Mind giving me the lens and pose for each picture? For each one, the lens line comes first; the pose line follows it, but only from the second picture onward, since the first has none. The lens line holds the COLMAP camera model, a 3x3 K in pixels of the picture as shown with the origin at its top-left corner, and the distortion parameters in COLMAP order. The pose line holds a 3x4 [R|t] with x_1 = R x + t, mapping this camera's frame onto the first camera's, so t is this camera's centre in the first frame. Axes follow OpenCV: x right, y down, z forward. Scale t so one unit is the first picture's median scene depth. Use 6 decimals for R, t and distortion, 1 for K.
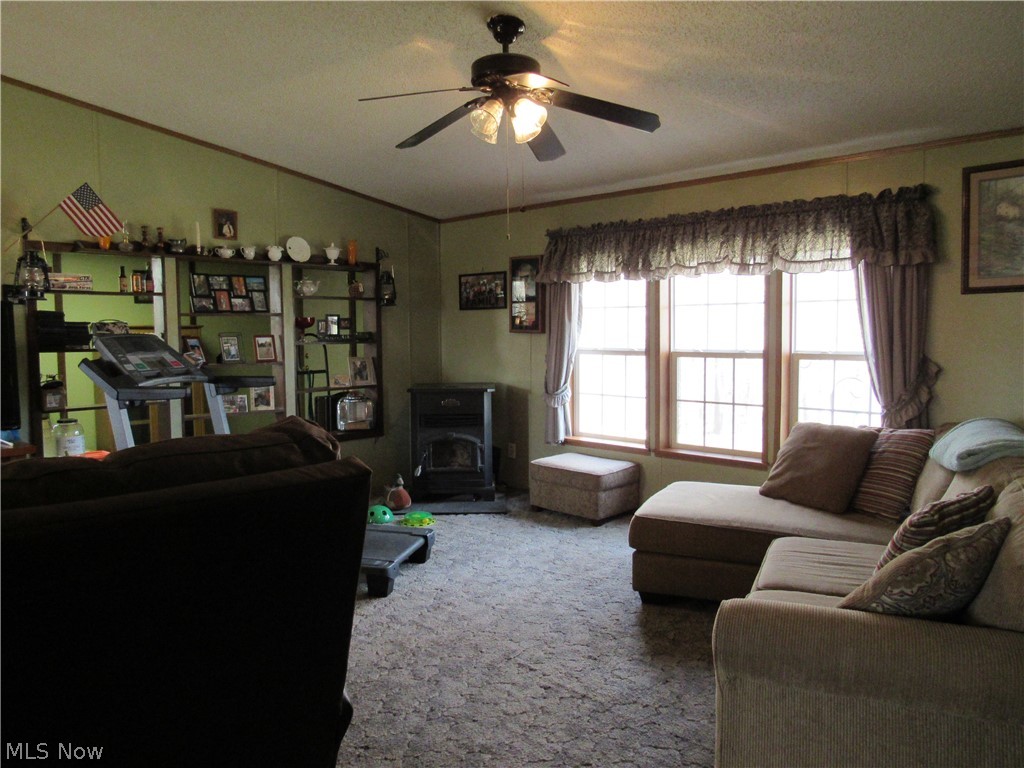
lens RADIAL K [[737.9, 0, 514.1], [0, 737.9, 380.5], [0, 0, 1]] dist [-0.041163, 0.004127]
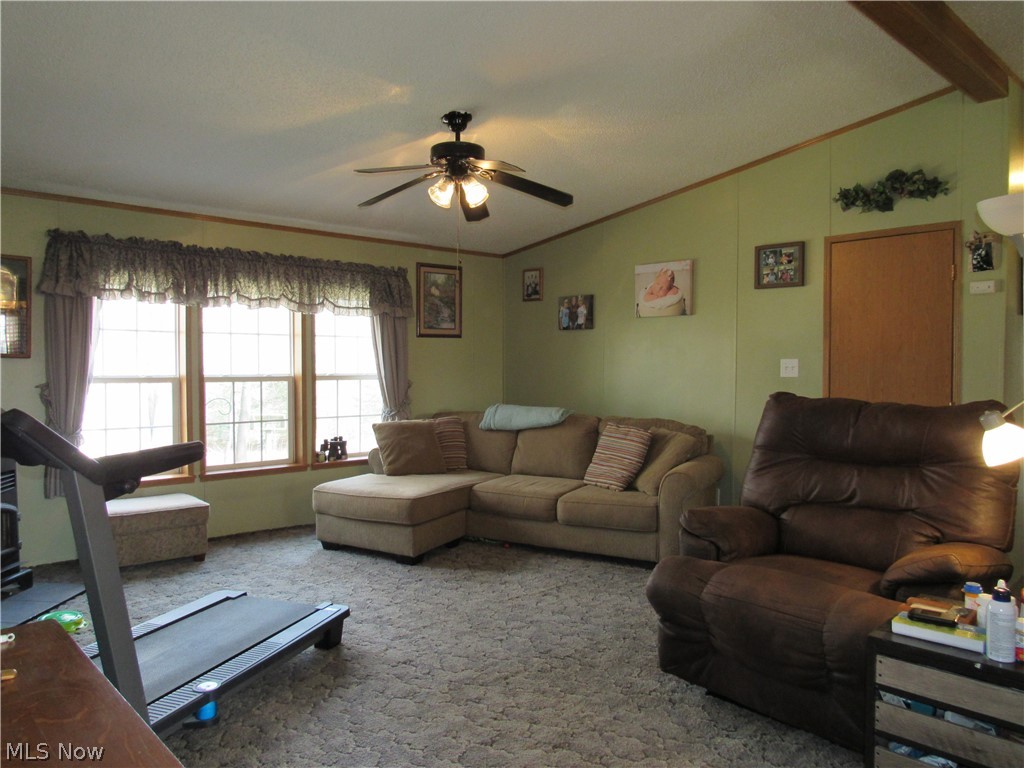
lens RADIAL K [[737.9, 0, 513.6], [0, 737.9, 384.0], [0, 0, 1]] dist [-0.041163, 0.004127]
pose [[0.040583, -0.025772, 0.998844, -0.982079], [0.059592, 0.997950, 0.023328, -0.035087], [-0.997398, 0.058576, 0.042036, 0.657622]]
